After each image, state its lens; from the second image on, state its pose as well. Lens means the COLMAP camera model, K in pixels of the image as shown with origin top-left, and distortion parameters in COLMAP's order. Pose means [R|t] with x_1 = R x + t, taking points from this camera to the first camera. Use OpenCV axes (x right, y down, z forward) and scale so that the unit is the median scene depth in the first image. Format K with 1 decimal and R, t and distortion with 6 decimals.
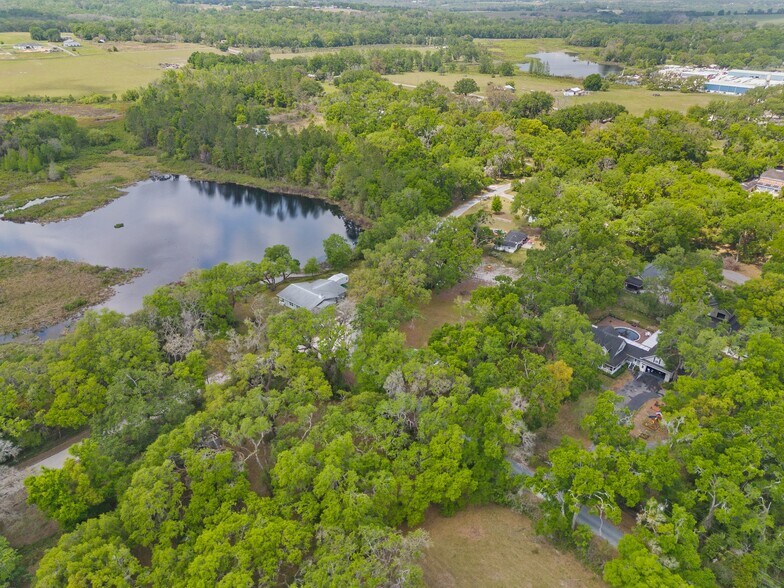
lens RADIAL K [[602.0, 0, 392.0], [0, 602.0, 294.0], [0, 0, 1]] dist [0.001617, 0.002880]
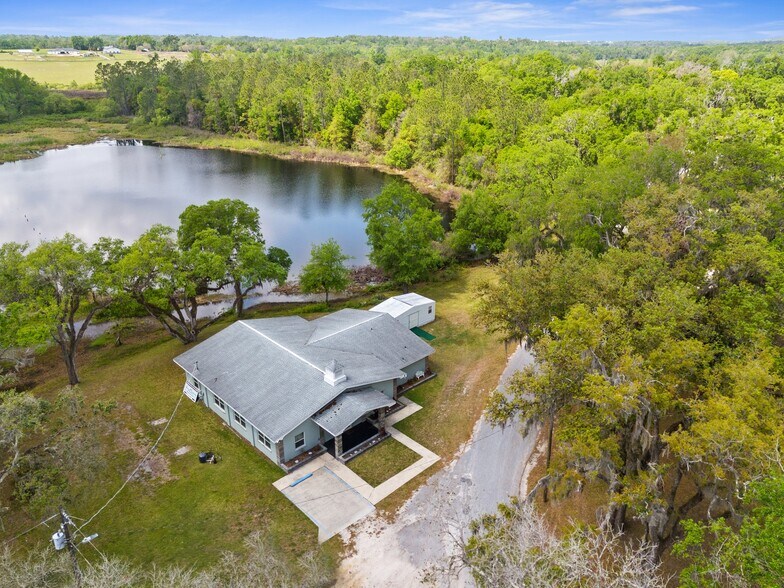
lens RADIAL K [[602.0, 0, 392.0], [0, 602.0, 294.0], [0, 0, 1]] dist [0.001617, 0.002880]
pose [[0.994933, 0.023915, -0.097650, -0.045016], [-0.030626, 0.997228, -0.067811, -0.008409], [0.095758, 0.070458, 0.992908, 0.479212]]
